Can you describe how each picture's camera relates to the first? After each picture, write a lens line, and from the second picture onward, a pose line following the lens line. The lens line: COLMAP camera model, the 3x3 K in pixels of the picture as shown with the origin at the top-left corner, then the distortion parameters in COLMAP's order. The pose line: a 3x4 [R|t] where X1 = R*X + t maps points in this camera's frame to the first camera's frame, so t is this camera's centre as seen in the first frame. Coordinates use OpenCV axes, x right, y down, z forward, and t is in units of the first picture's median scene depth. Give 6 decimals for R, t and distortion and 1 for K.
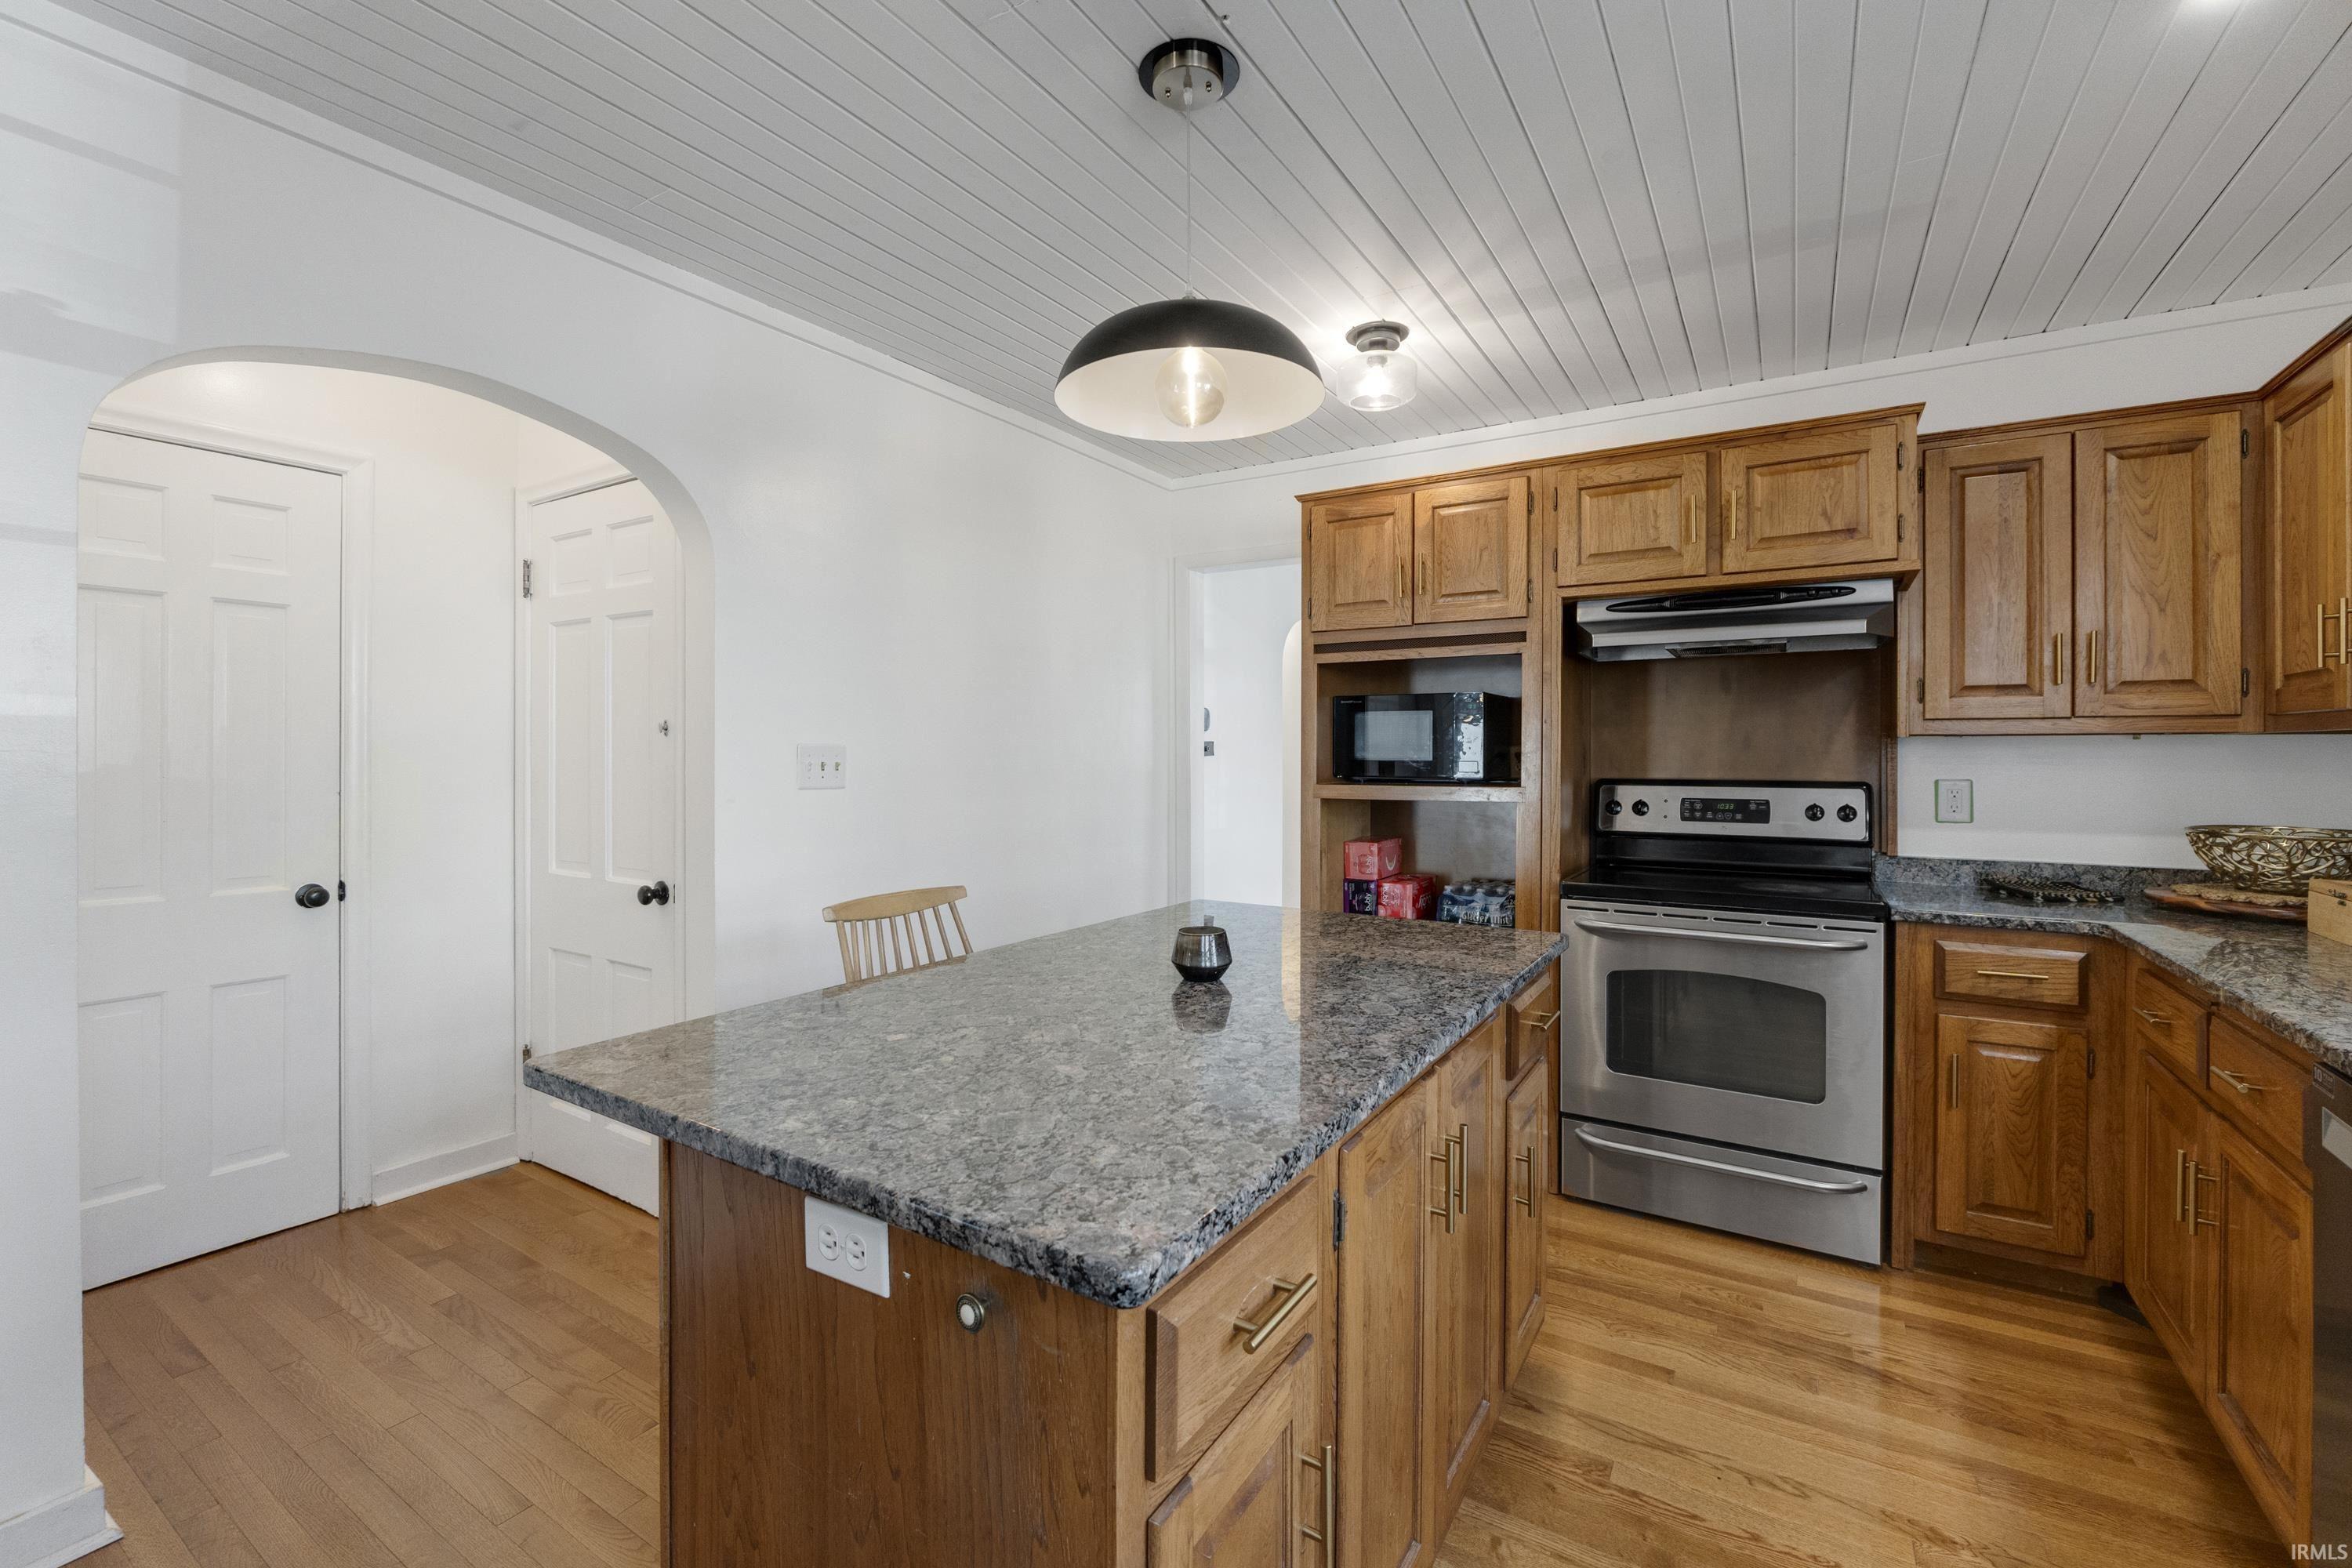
lens RADIAL K [[980.3, 0, 1176.0], [0, 980.3, 784.0], [0, 0, 1]] dist [-0.003440, -0.000191]
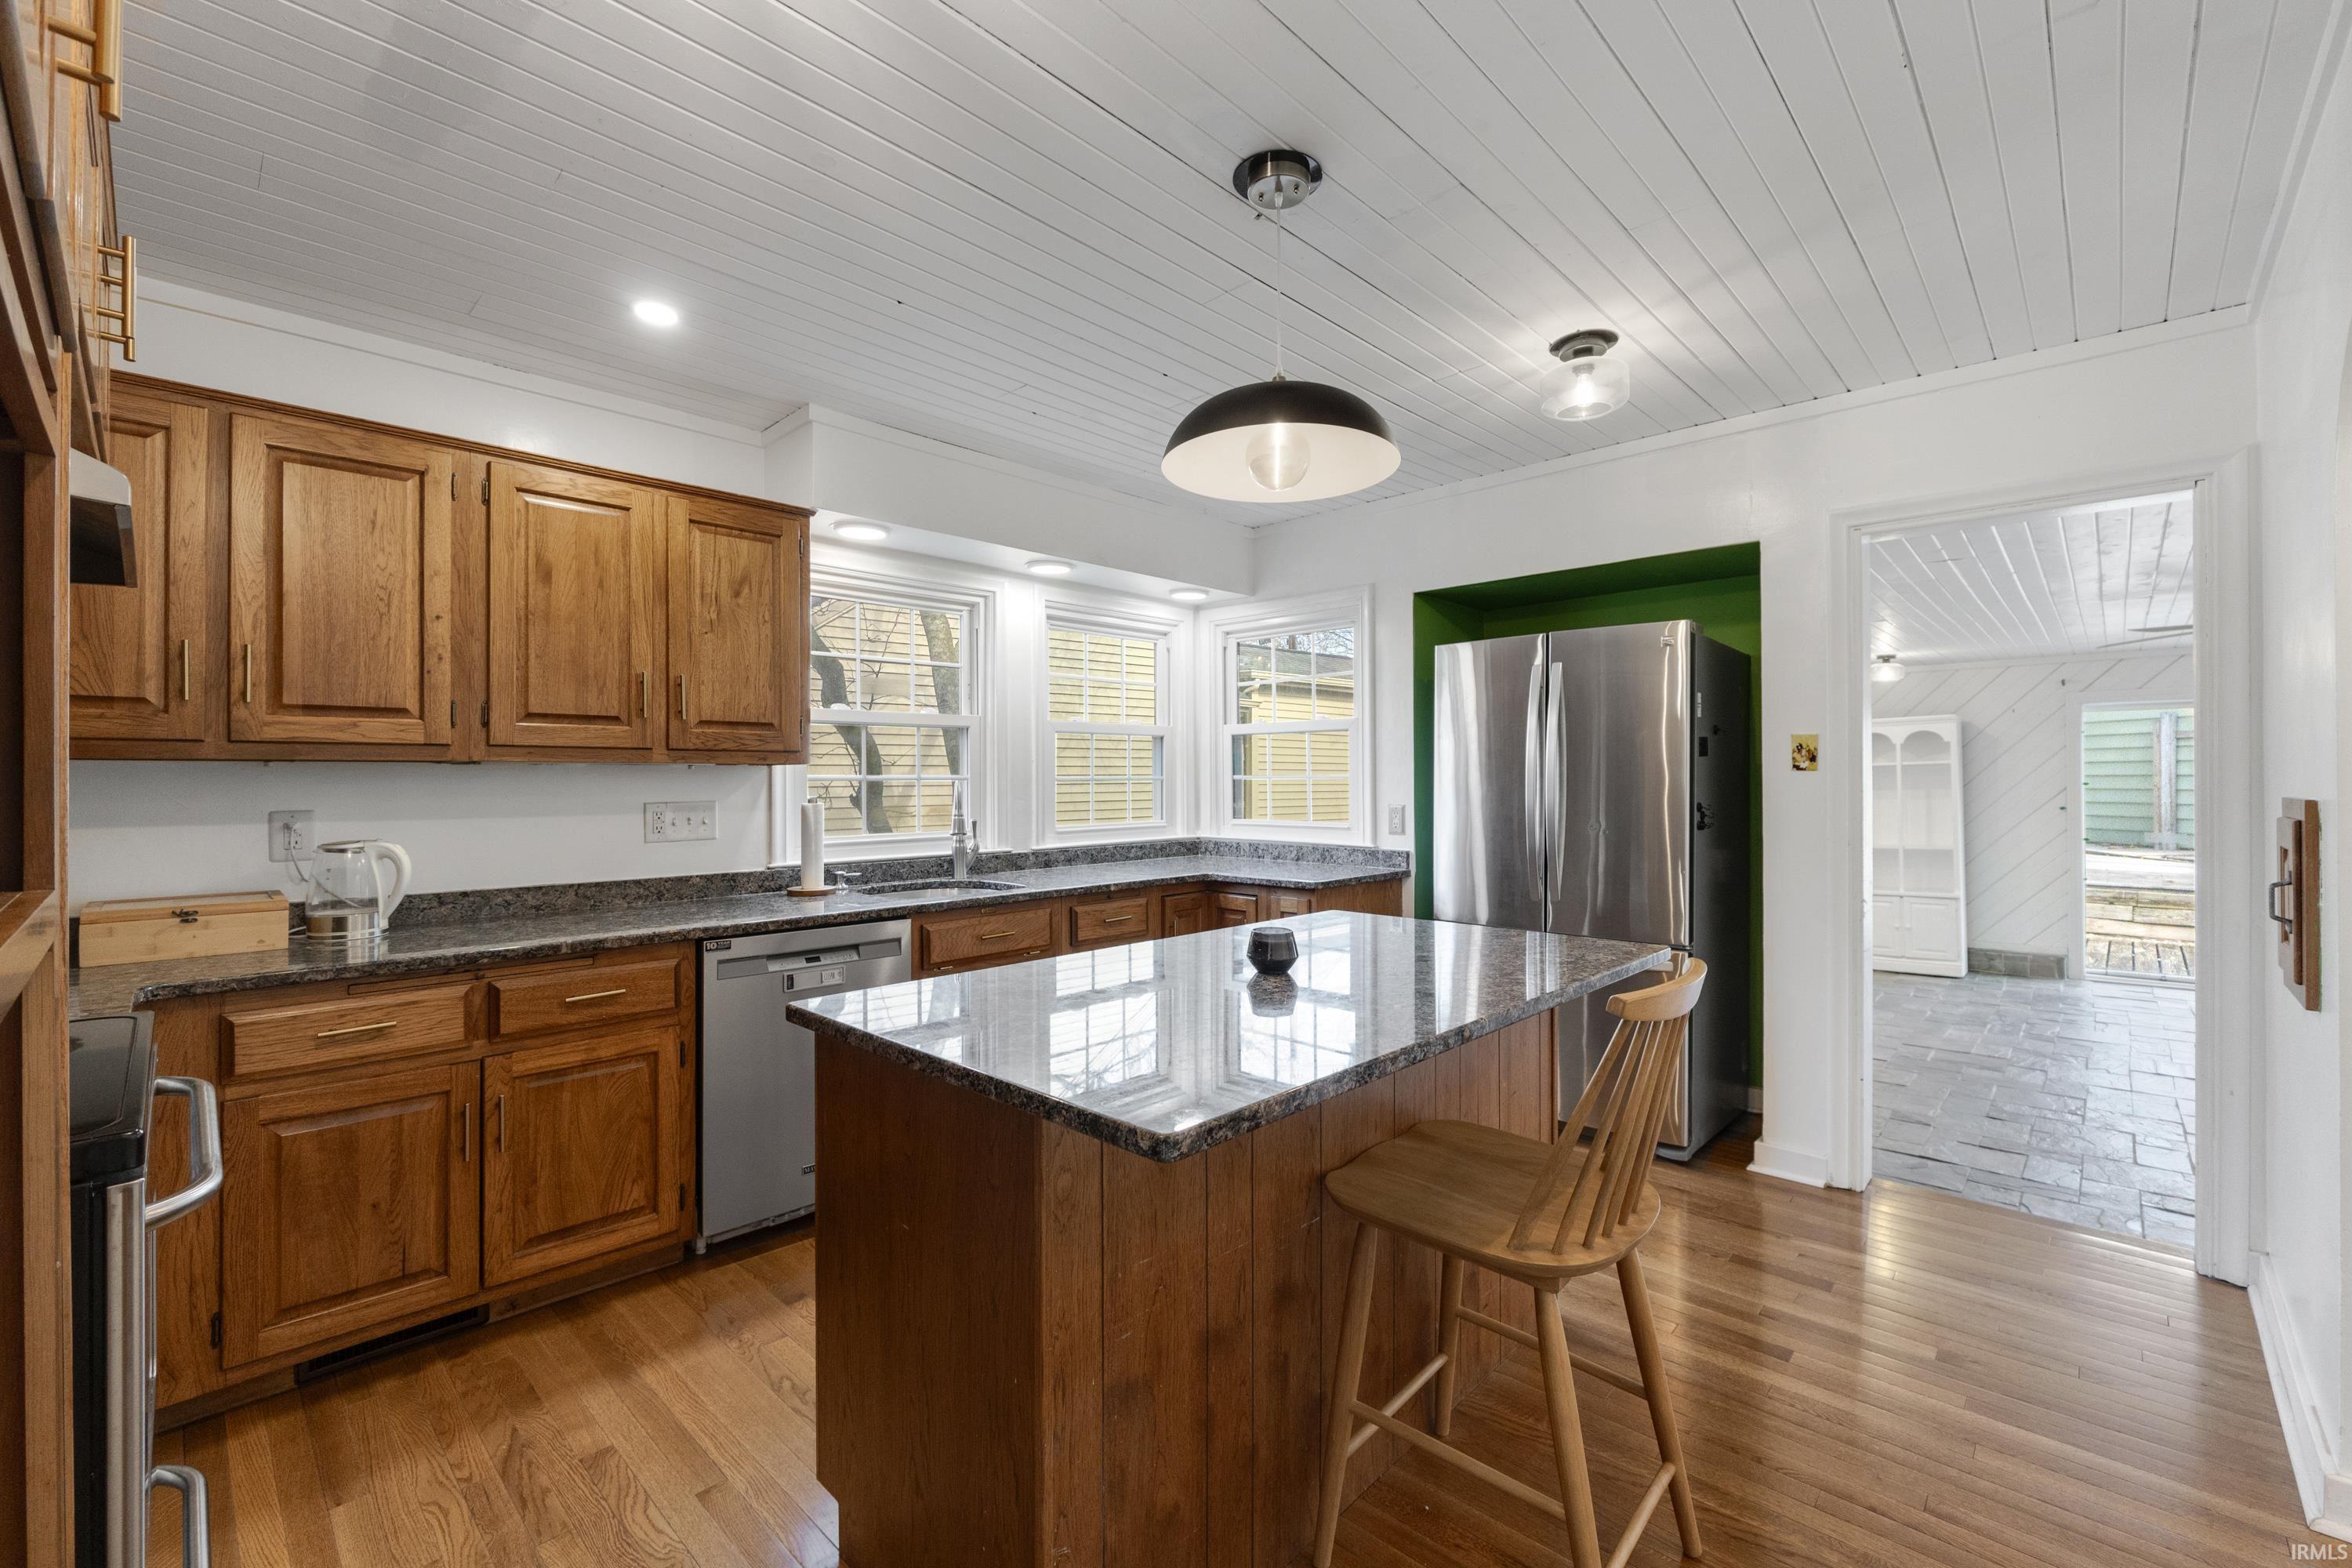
lens RADIAL K [[980.3, 0, 1176.0], [0, 980.3, 784.0], [0, 0, 1]] dist [-0.003440, -0.000191]
pose [[-0.979272, 0.004668, 0.202496, -0.063893], [0.012652, 0.999192, 0.038152, -0.040708], [-0.202154, 0.039924, -0.978540, 1.398101]]
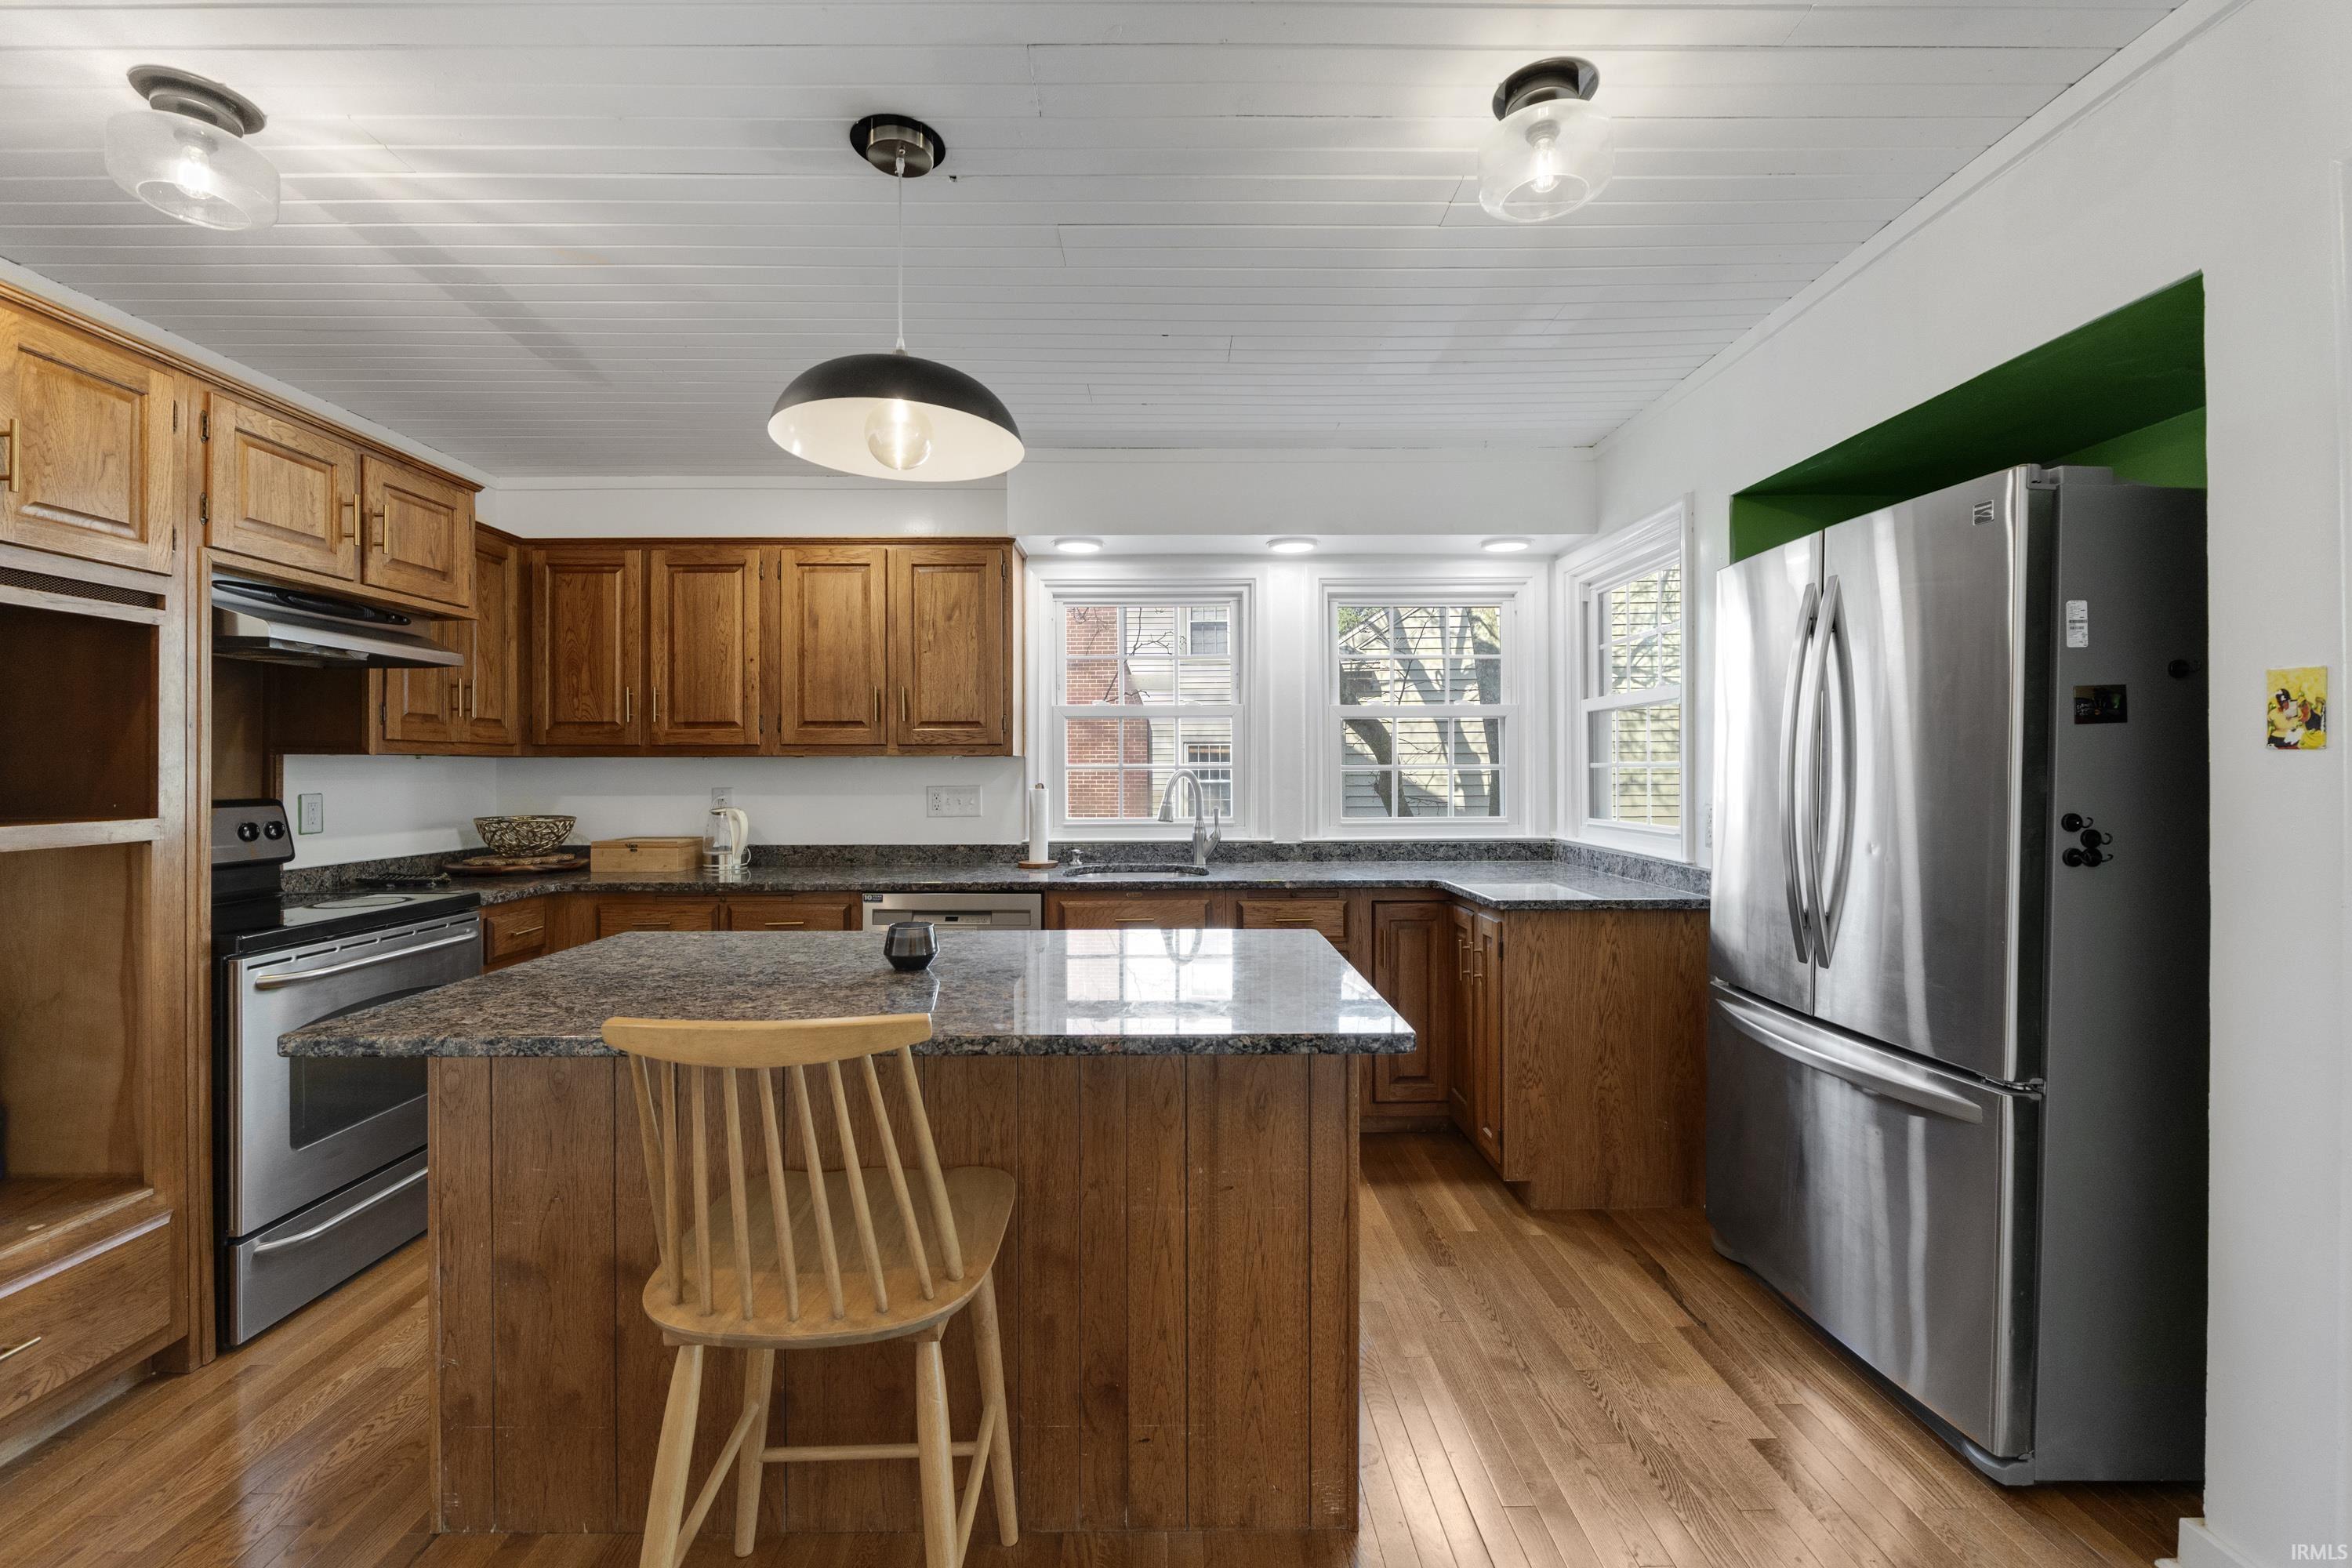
lens RADIAL K [[985.2, 0, 1176.0], [0, 985.2, 784.0], [0, 0, 1]] dist [0.000872, -0.000090]
pose [[-0.541573, -0.008210, 0.840614, -0.710279], [0.033030, 0.998972, 0.031037, -0.019314], [-0.840005, 0.044575, -0.540745, 0.872198]]
